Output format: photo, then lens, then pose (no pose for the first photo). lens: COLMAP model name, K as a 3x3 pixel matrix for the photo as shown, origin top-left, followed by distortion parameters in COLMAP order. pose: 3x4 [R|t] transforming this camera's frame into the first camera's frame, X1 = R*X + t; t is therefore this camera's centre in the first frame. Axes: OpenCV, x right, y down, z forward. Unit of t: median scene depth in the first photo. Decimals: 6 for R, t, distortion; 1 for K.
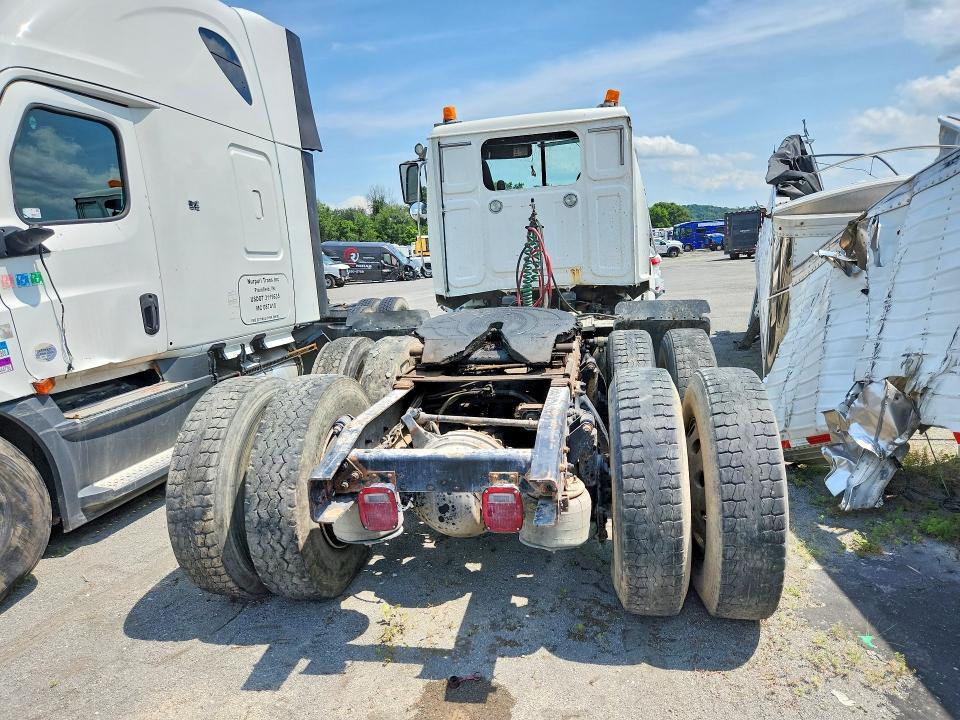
lens RADIAL K [[715.7, 0, 472.6], [0, 715.7, 360.5], [0, 0, 1]] dist [0.065523, -0.003889]
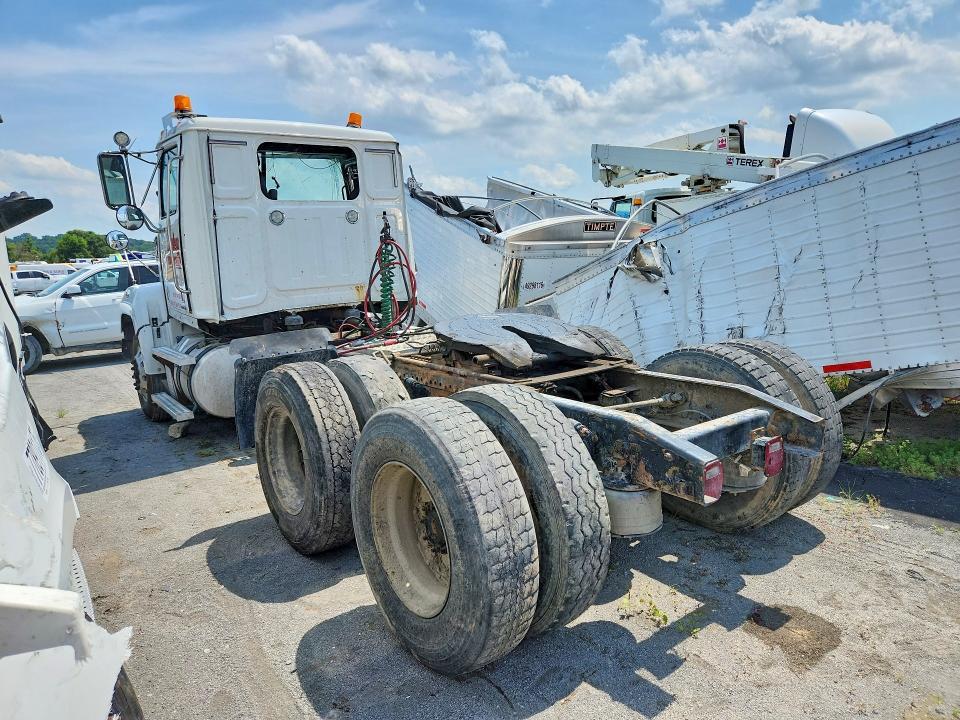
lens RADIAL K [[715.7, 0, 472.6], [0, 715.7, 360.5], [0, 0, 1]] dist [0.065523, -0.003889]
pose [[0.636473, -0.085401, 0.766556, -0.607961], [0.127309, 0.991851, 0.004796, -0.011909], [-0.760719, 0.094537, 0.642160, 0.297654]]
